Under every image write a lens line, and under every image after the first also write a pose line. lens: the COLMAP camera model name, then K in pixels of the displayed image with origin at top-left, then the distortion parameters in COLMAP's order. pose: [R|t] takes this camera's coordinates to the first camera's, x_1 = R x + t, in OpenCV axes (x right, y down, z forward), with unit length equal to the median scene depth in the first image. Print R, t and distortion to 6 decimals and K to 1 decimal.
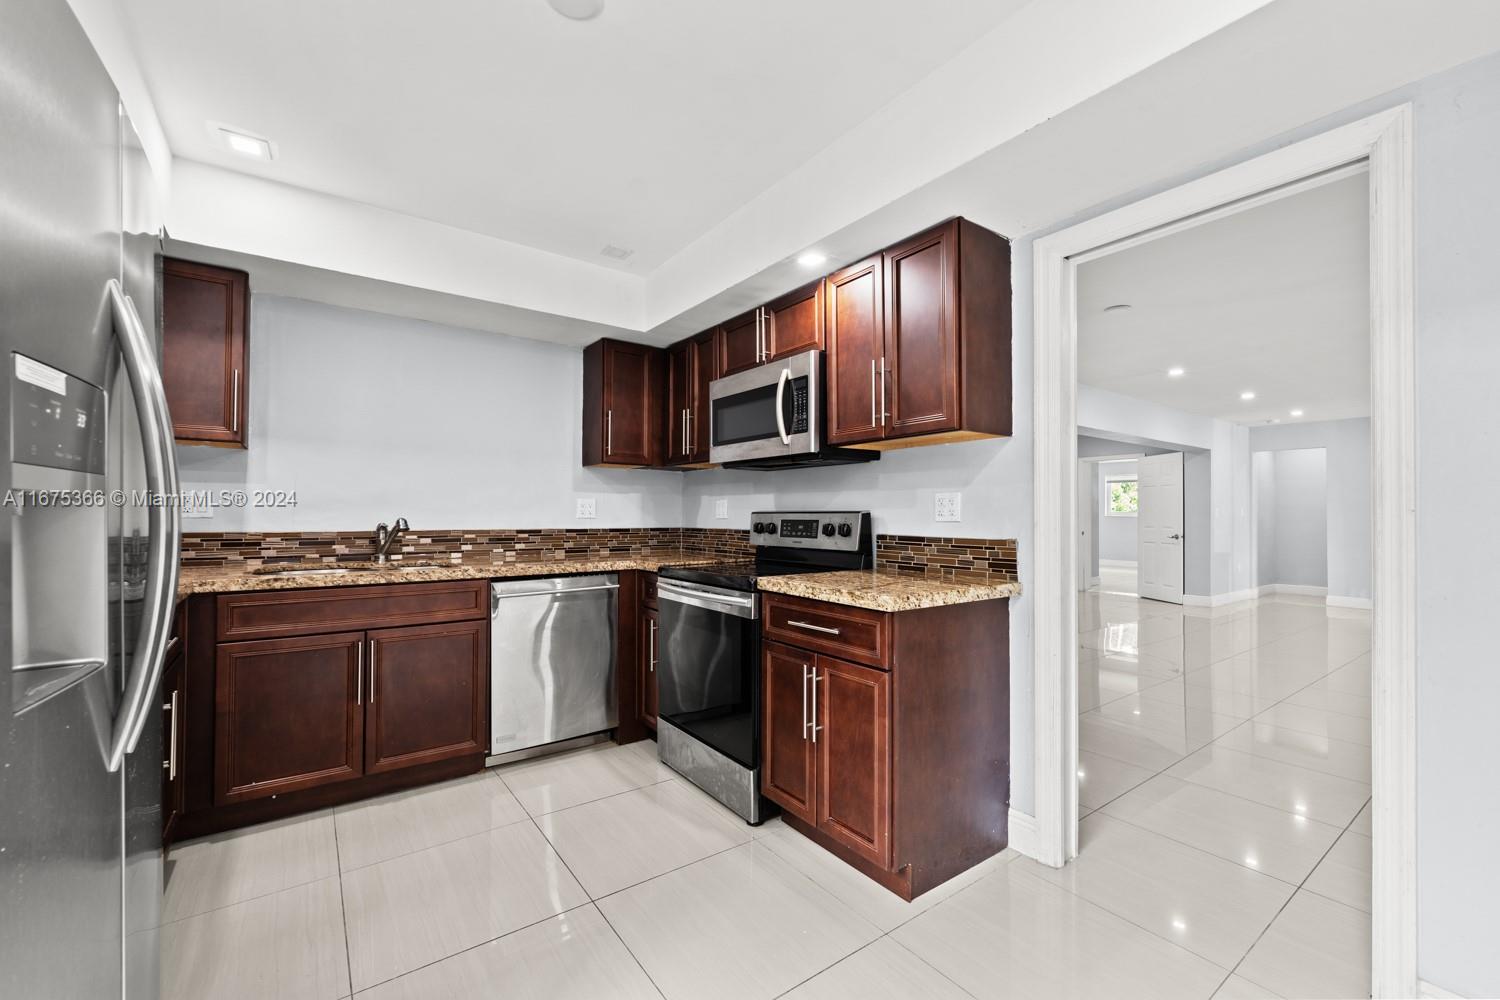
lens RADIAL K [[610.1, 0, 745.0], [0, 610.1, 503.1], [0, 0, 1]] dist [-0.002311, -0.000809]
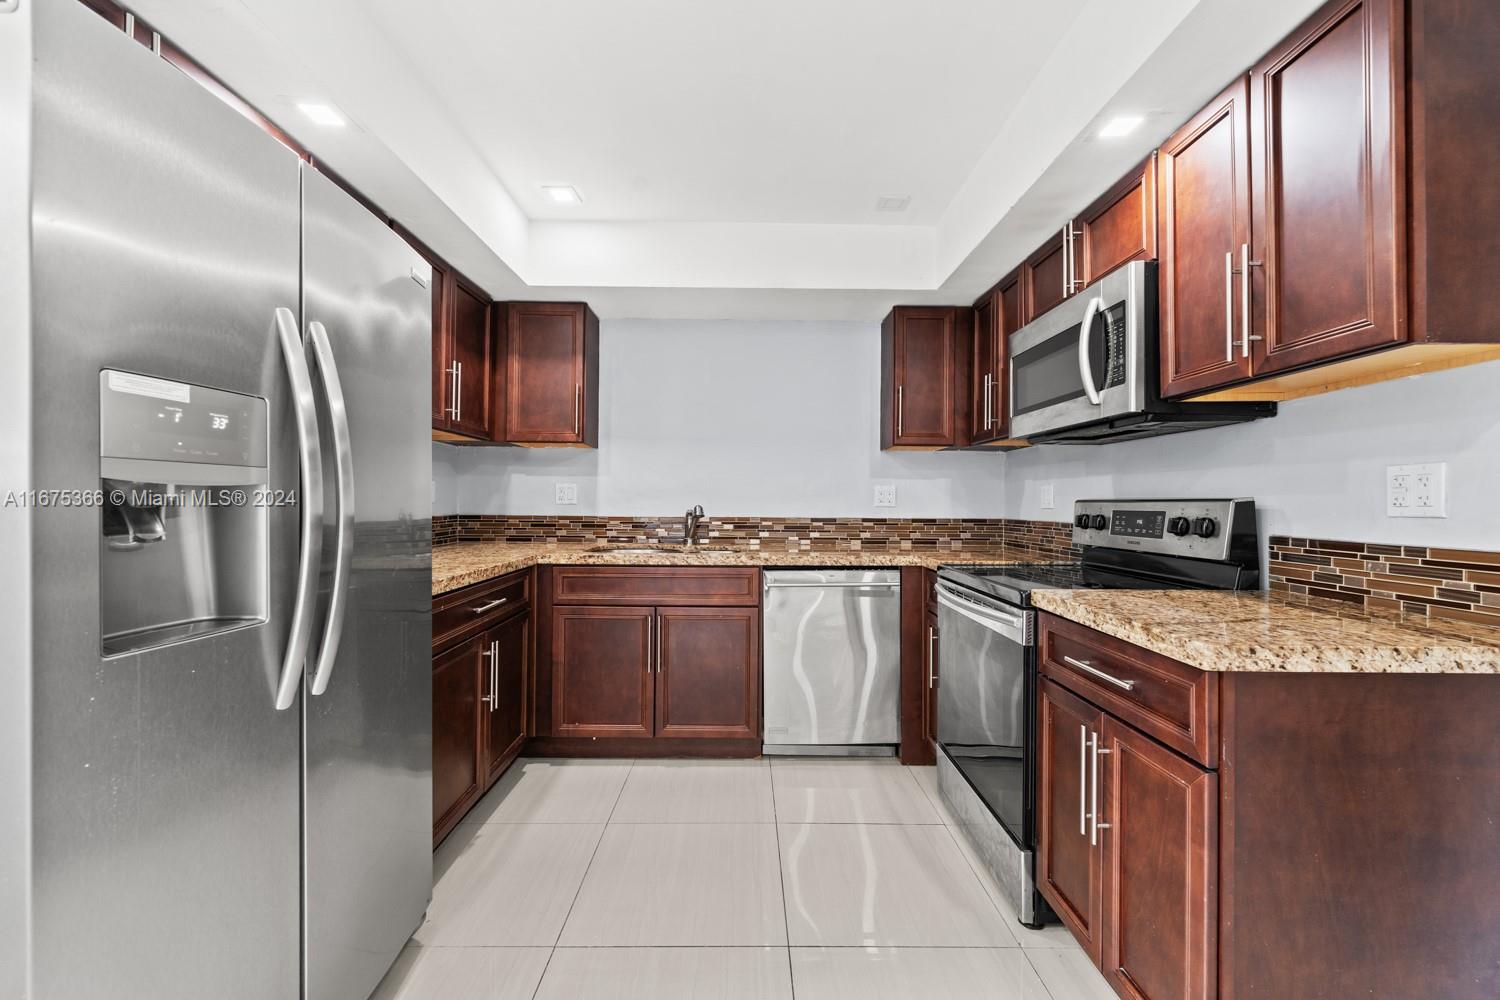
lens RADIAL K [[610.1, 0, 750.1], [0, 610.1, 496.4], [0, 0, 1]] dist [-0.002311, -0.000809]
pose [[0.814044, -0.002410, -0.580798, 0.155650], [0.006875, 0.999961, 0.005487, 0.004155], [0.580762, -0.008460, 0.814029, 0.193784]]
